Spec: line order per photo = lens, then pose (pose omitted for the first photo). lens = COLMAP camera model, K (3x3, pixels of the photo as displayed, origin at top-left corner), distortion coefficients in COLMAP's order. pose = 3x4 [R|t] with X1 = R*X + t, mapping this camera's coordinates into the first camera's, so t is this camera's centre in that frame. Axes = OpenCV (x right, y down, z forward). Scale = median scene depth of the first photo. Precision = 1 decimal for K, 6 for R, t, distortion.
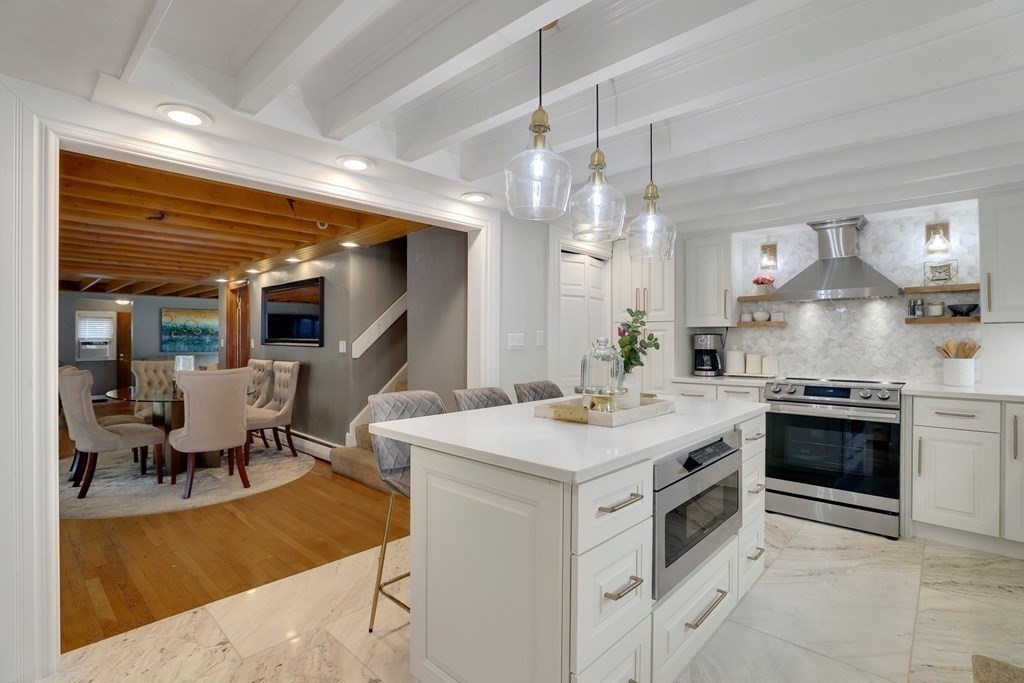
lens RADIAL K [[479.3, 0, 512.1], [0, 479.3, 340.3], [0, 0, 1]] dist [-0.000691, 0.000111]
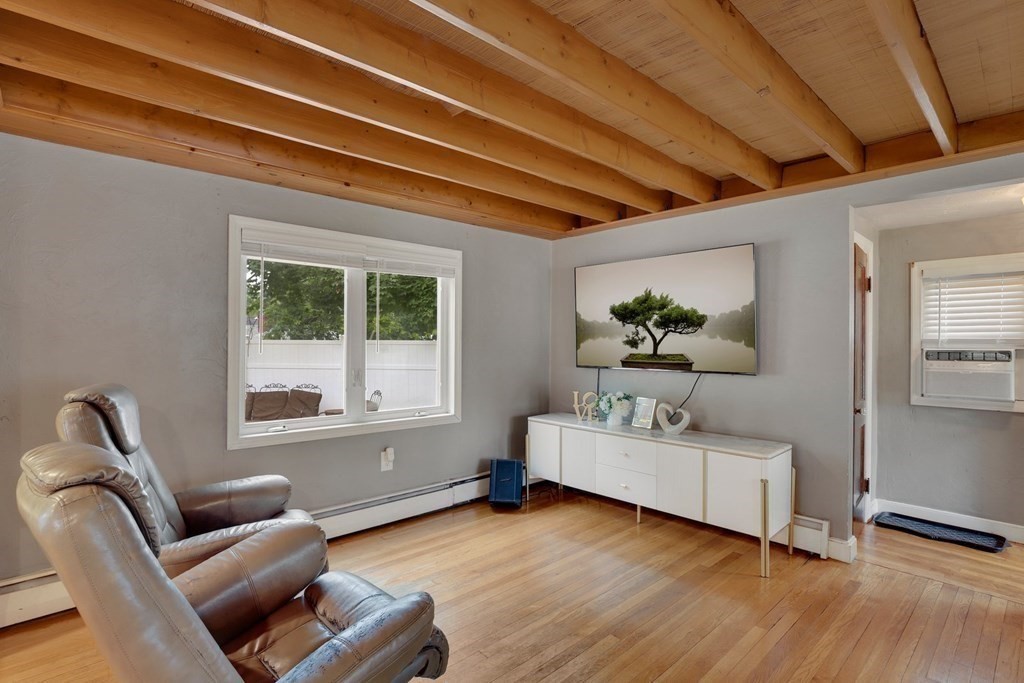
lens RADIAL K [[479.3, 0, 513.1], [0, 479.3, 341.4], [0, 0, 1]] dist [-0.000691, 0.000111]
pose [[-0.089145, -0.005331, -0.996004, -0.524121], [-0.004514, 0.999978, -0.004949, -0.000348], [0.996008, 0.004054, -0.089168, 0.726179]]
